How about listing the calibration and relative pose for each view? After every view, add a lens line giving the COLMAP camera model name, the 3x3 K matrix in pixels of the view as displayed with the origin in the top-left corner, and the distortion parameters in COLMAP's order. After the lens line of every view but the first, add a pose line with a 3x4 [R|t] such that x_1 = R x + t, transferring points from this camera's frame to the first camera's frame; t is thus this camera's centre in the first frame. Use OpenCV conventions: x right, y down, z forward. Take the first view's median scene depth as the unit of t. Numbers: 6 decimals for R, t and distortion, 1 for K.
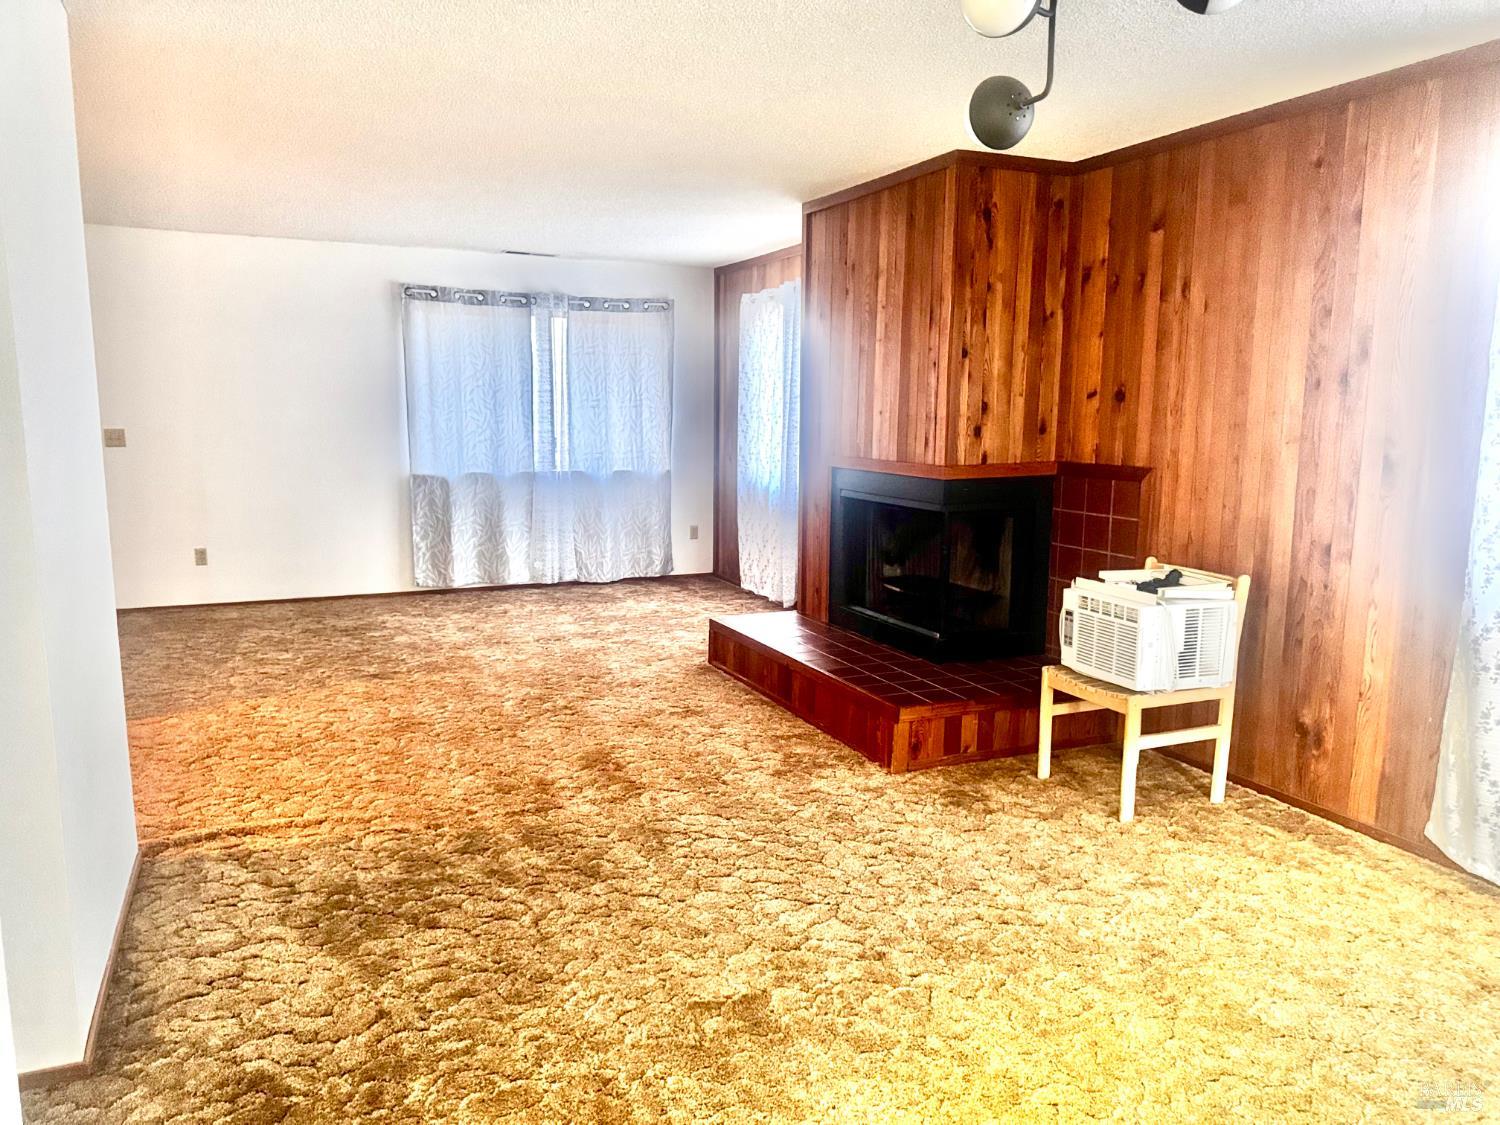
lens RADIAL K [[1066.7, 0, 753.5], [0, 1066.7, 586.9], [0, 0, 1]] dist [0.110325, -0.215860]
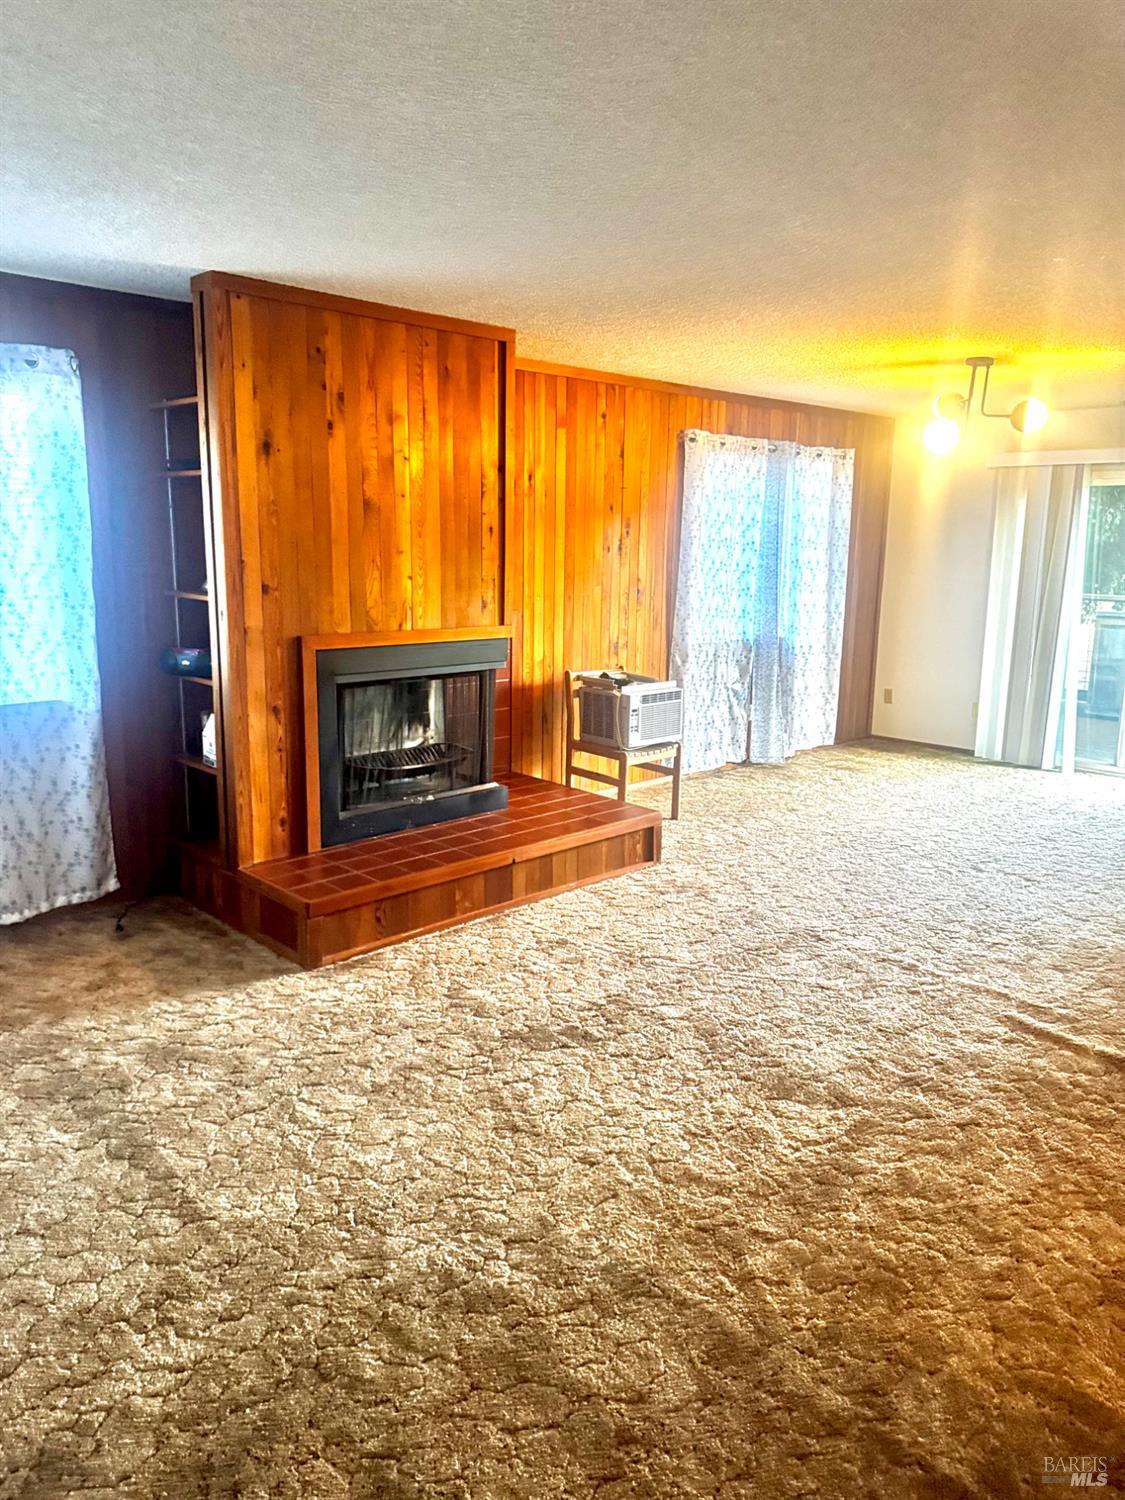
lens RADIAL K [[1038.9, 0, 562.5], [0, 1038.9, 750.0], [0, 0, 1]] dist [0.102875, -0.255414]
pose [[-0.318695, -0.208577, 0.924624, -0.801558], [0.136566, 0.955206, 0.262547, -0.251432], [-0.937968, 0.209945, -0.275935, 1.221933]]
